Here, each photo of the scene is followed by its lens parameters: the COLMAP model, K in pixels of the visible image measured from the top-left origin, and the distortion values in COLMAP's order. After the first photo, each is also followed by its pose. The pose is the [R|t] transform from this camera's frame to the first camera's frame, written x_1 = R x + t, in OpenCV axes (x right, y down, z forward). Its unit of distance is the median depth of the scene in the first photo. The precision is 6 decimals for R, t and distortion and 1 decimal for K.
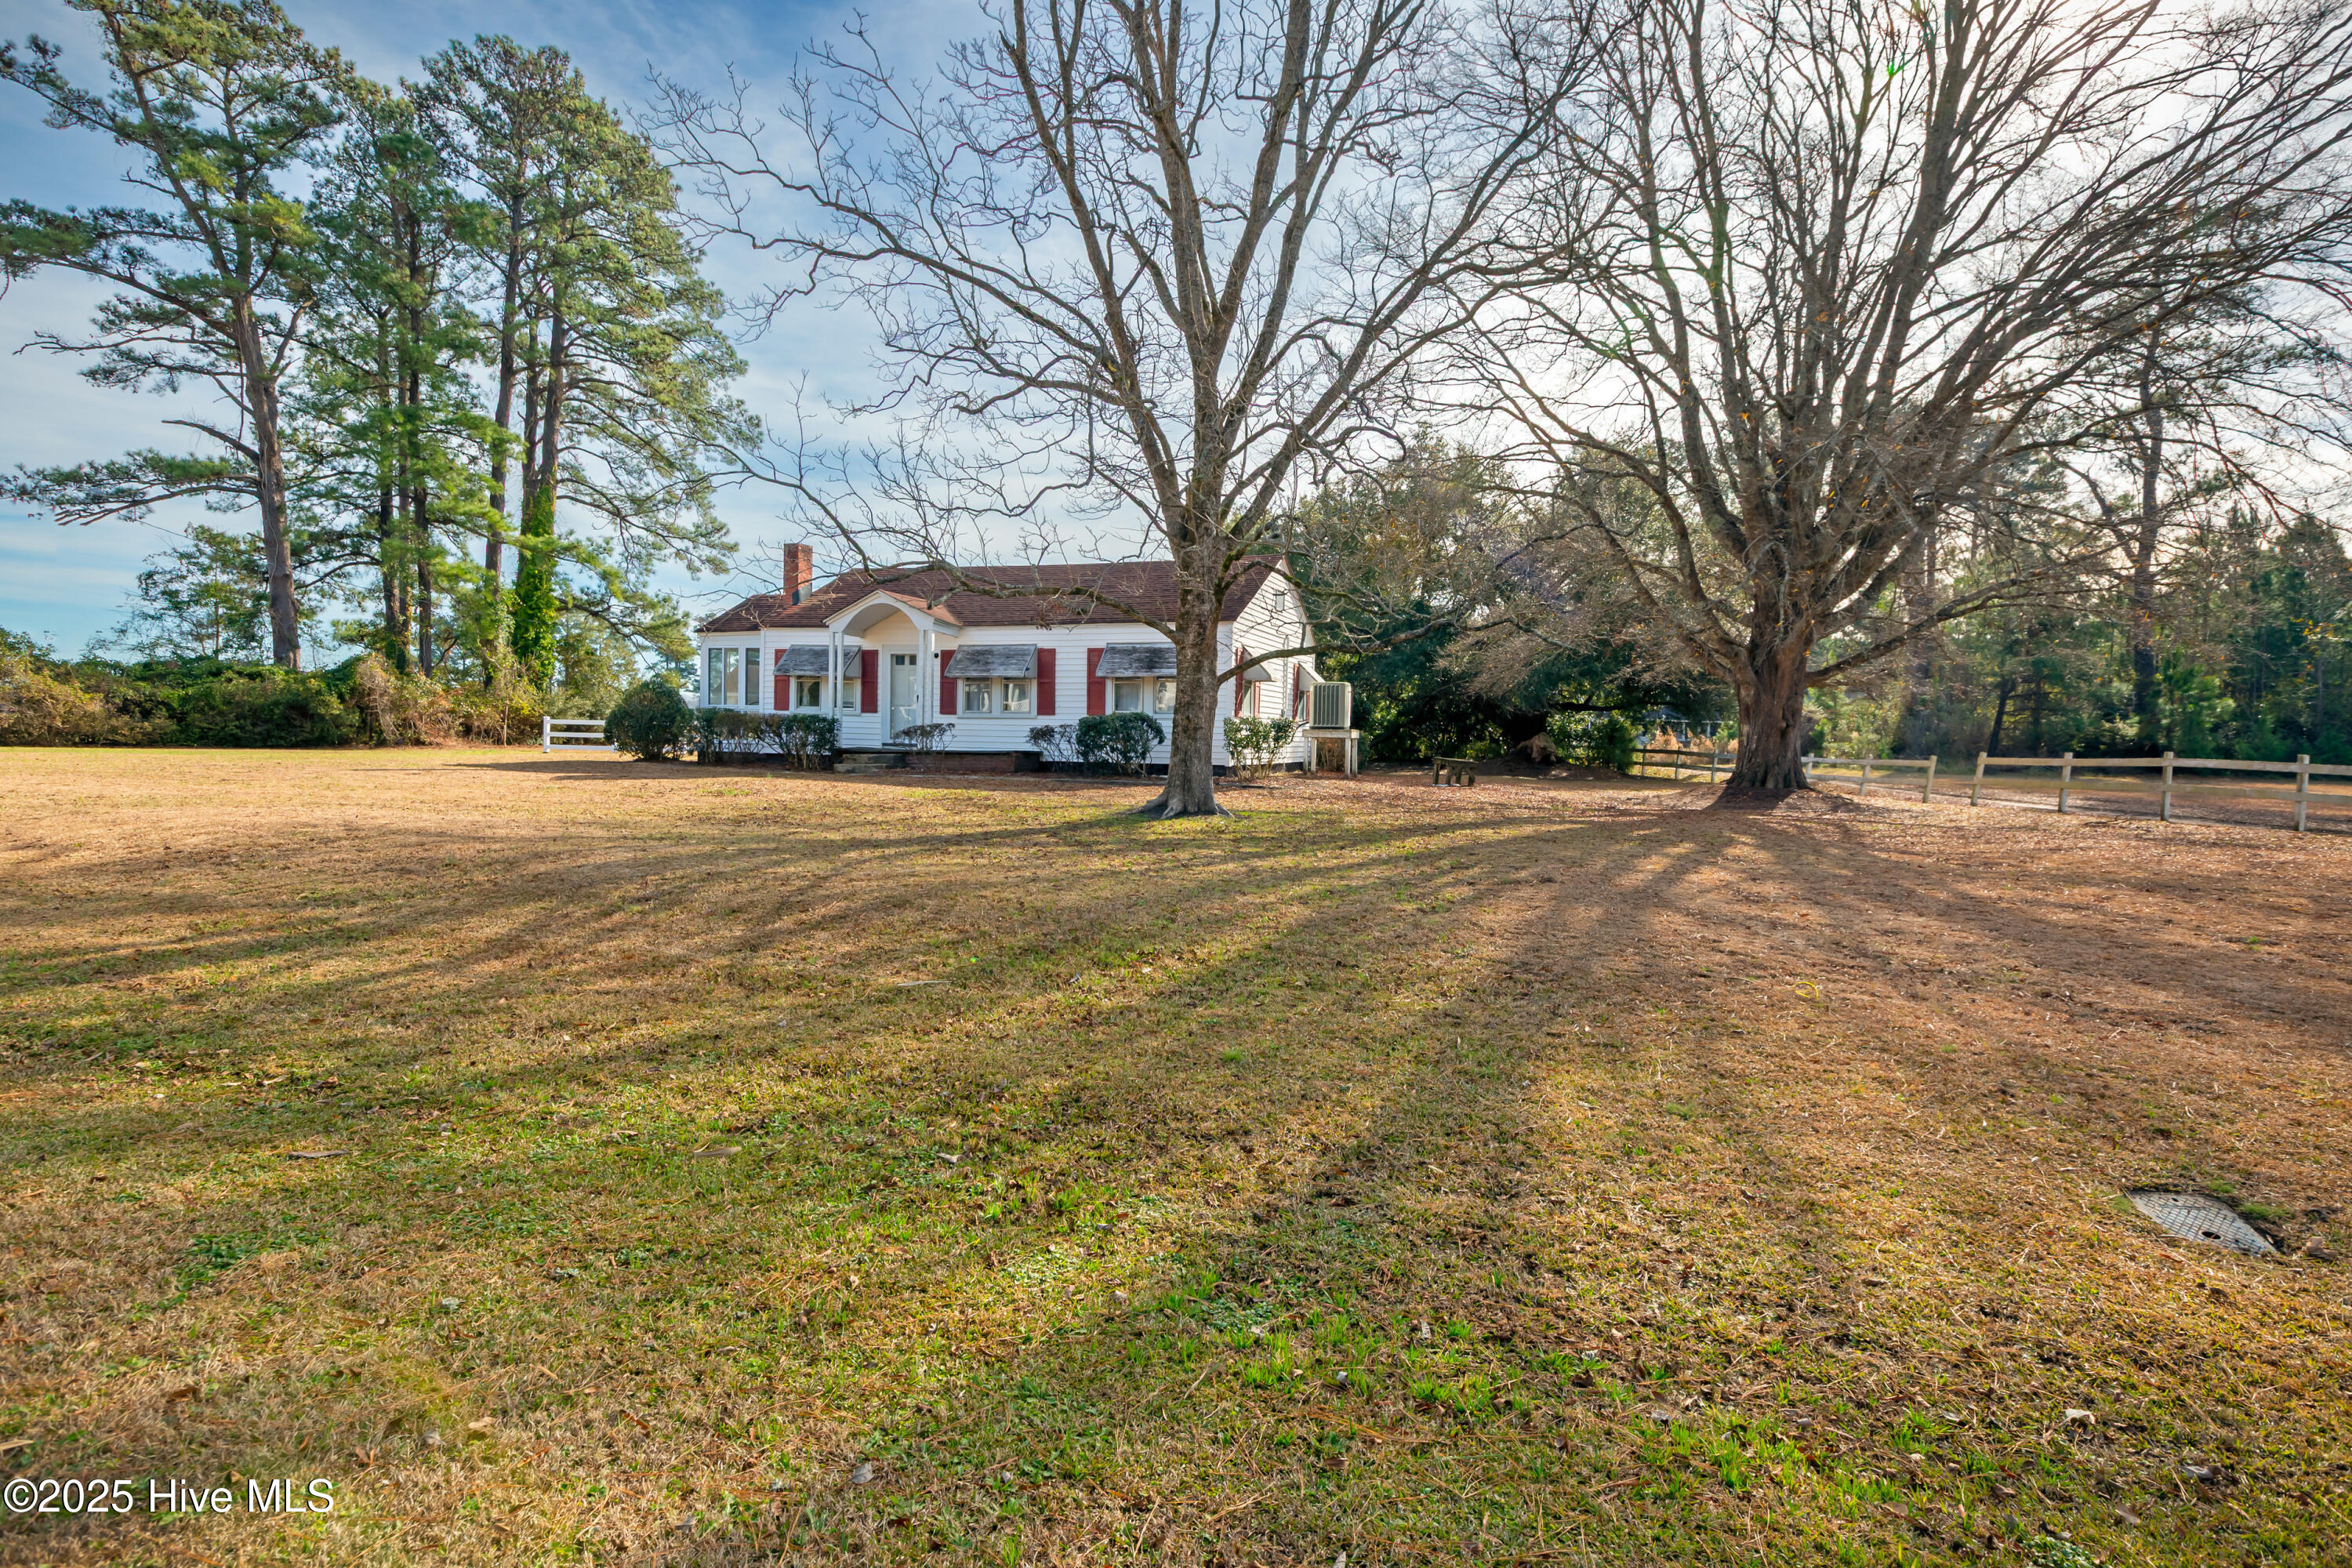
lens RADIAL K [[1243.2, 0, 1174.1], [0, 1243.2, 778.7], [0, 0, 1]] dist [0.001273, 0.002154]
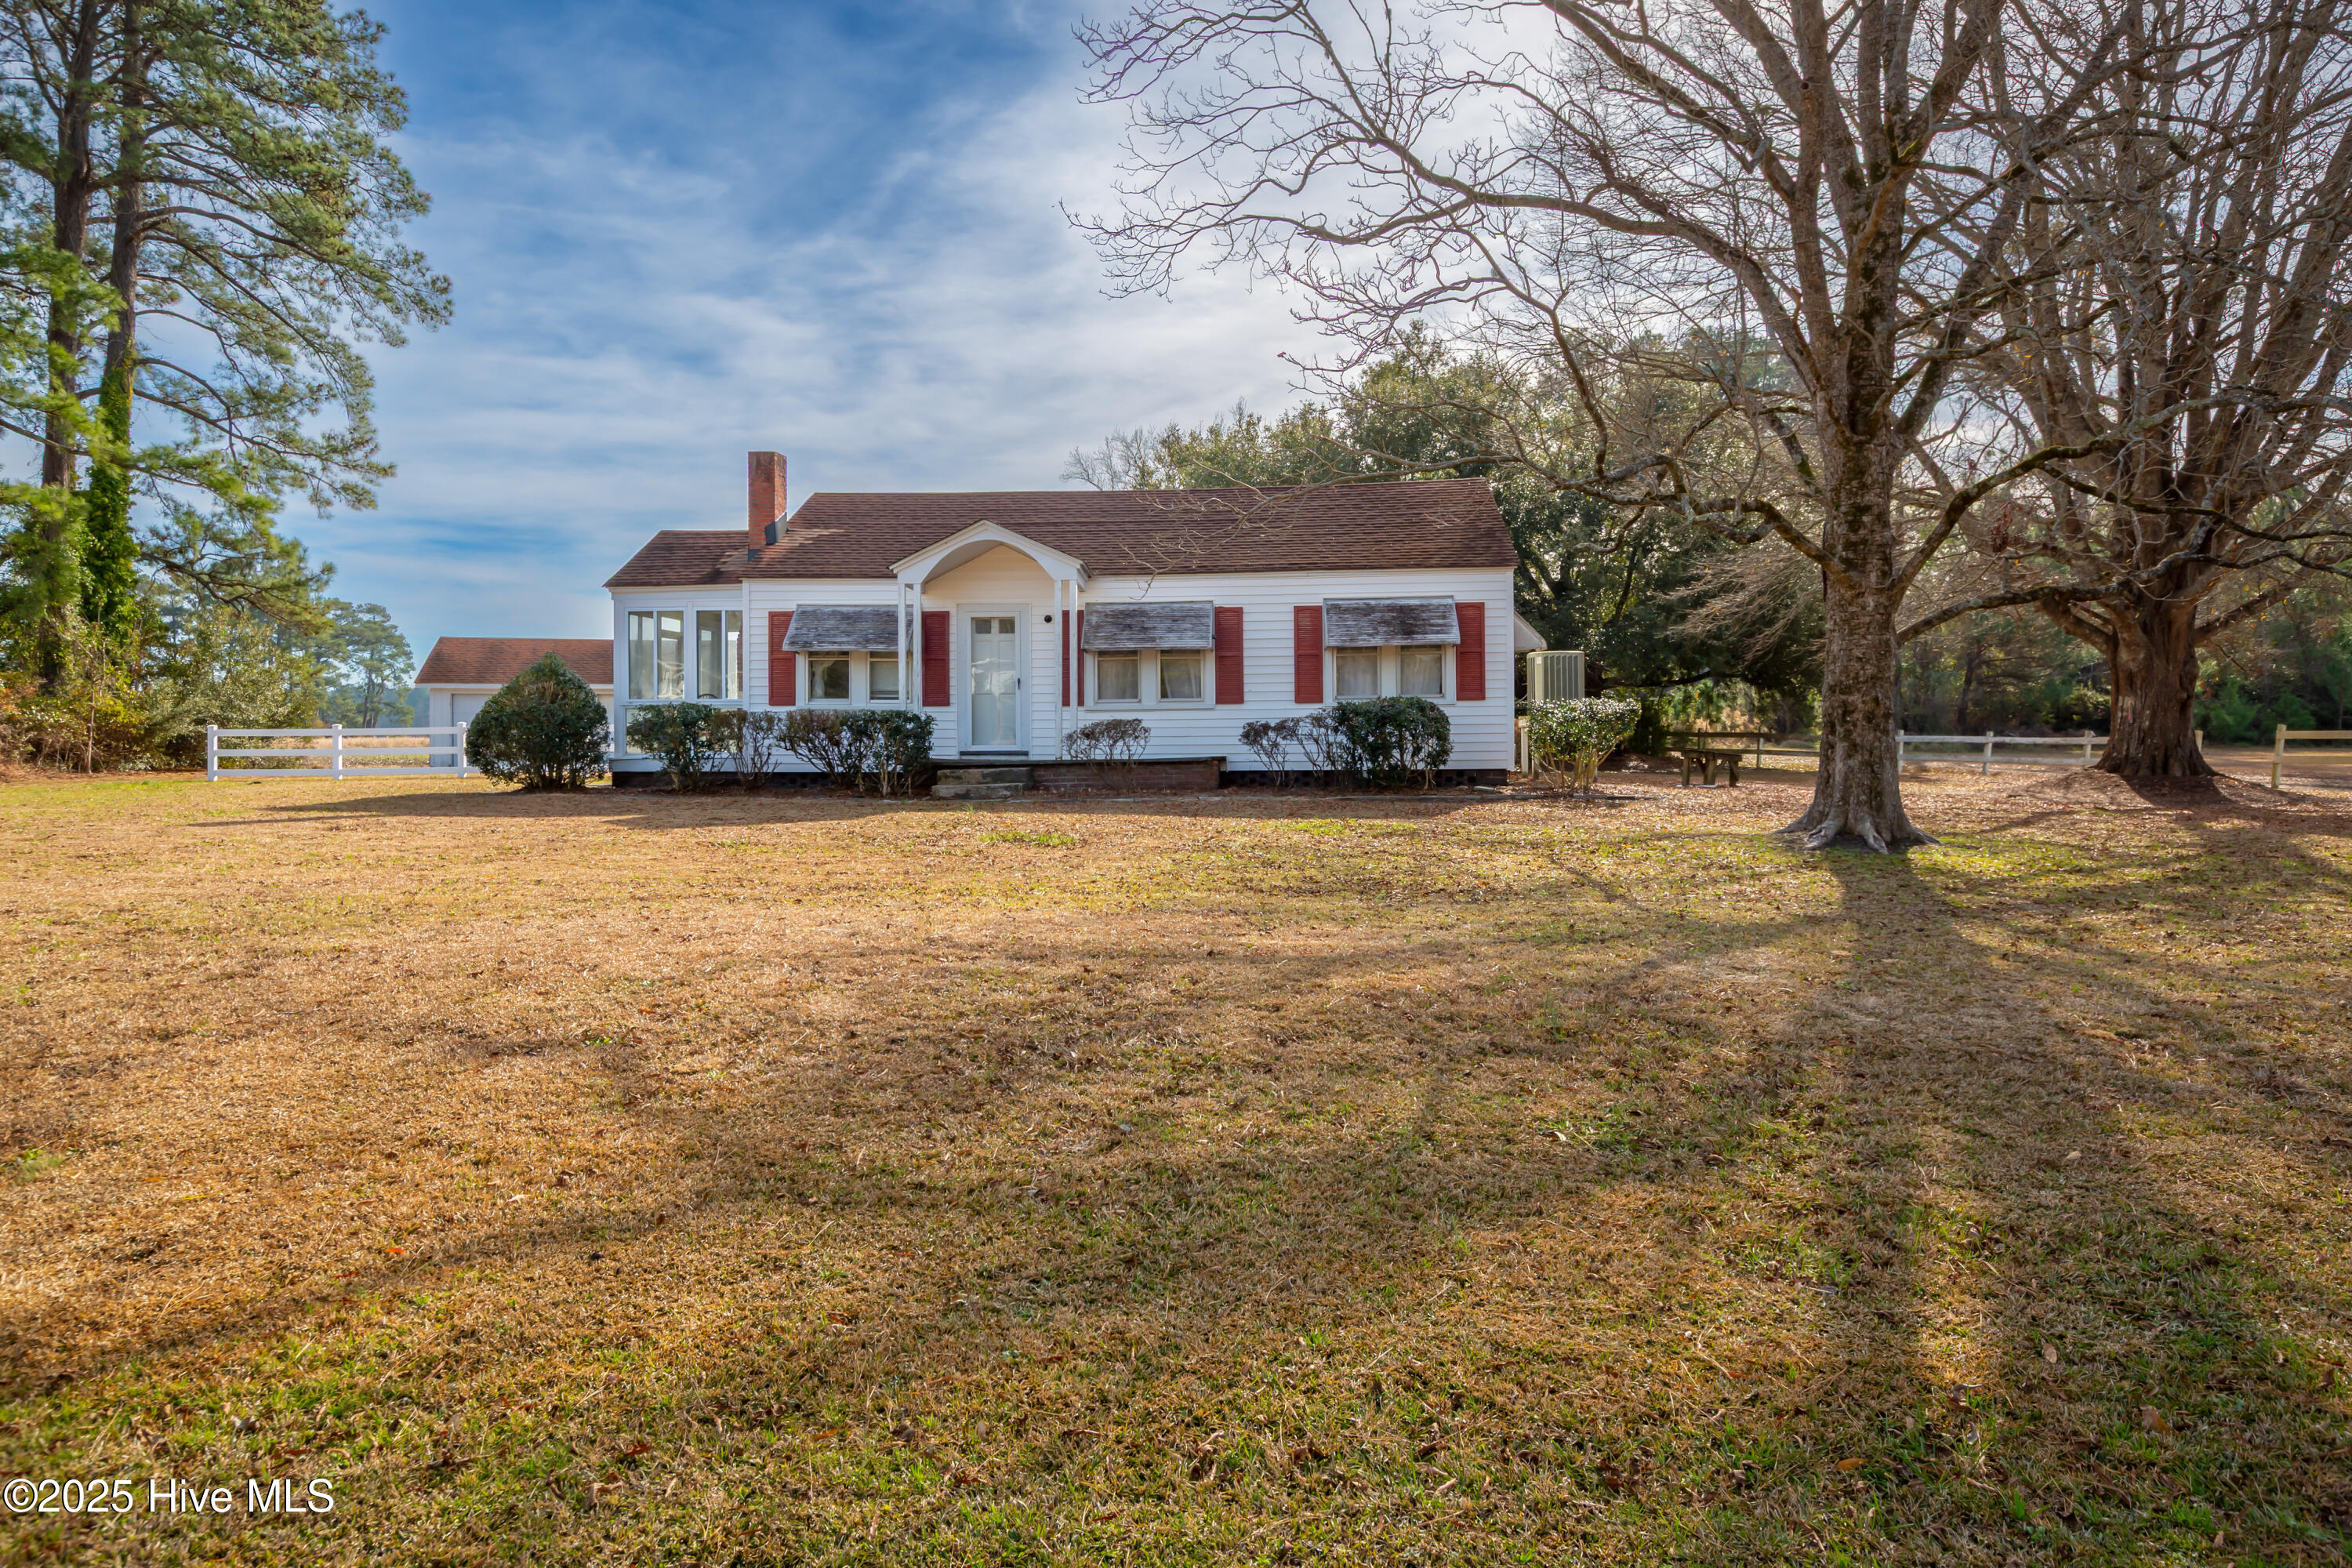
lens RADIAL K [[1531.1, 0, 1164.2], [0, 1531.1, 735.3], [0, 0, 1]] dist [0.017014, 0.006149]
pose [[0.969021, -0.026451, 0.245558, -0.330896], [0.033523, 0.999134, -0.024665, -0.013157], [-0.244693, 0.032133, 0.969068, 0.178619]]
